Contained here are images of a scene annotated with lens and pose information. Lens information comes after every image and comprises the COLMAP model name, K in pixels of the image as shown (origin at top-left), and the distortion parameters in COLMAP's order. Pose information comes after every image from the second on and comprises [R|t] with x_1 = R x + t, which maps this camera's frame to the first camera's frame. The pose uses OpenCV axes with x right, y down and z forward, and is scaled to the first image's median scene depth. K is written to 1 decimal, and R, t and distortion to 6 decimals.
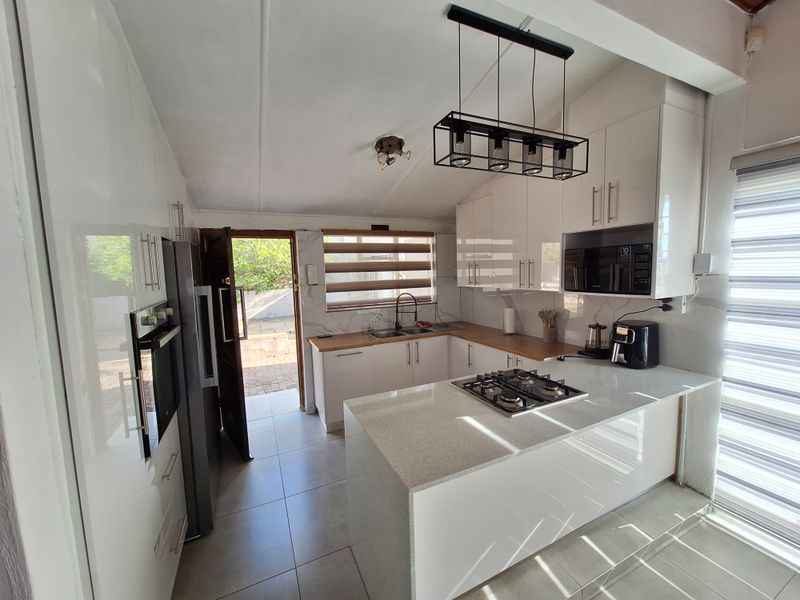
lens RADIAL K [[315.5, 0, 396.9], [0, 315.5, 299.1], [0, 0, 1]] dist [-0.003316, 0.000593]
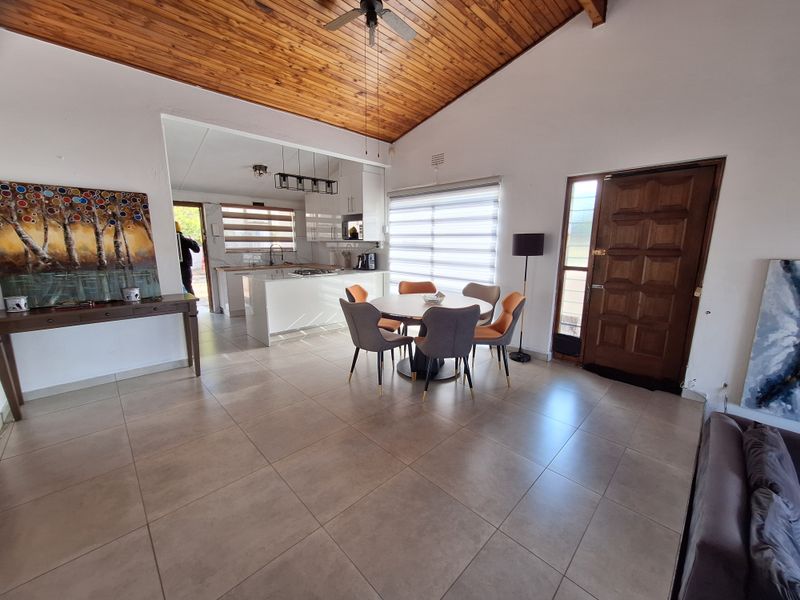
lens RADIAL K [[315.5, 0, 400.4], [0, 315.5, 301.0], [0, 0, 1]] dist [-0.003316, 0.000593]
pose [[0.941153, -0.028190, 0.336804, 0.079304], [-0.001719, 0.996103, 0.088177, 0.139285], [-0.337977, -0.083567, 0.937437, -0.884583]]
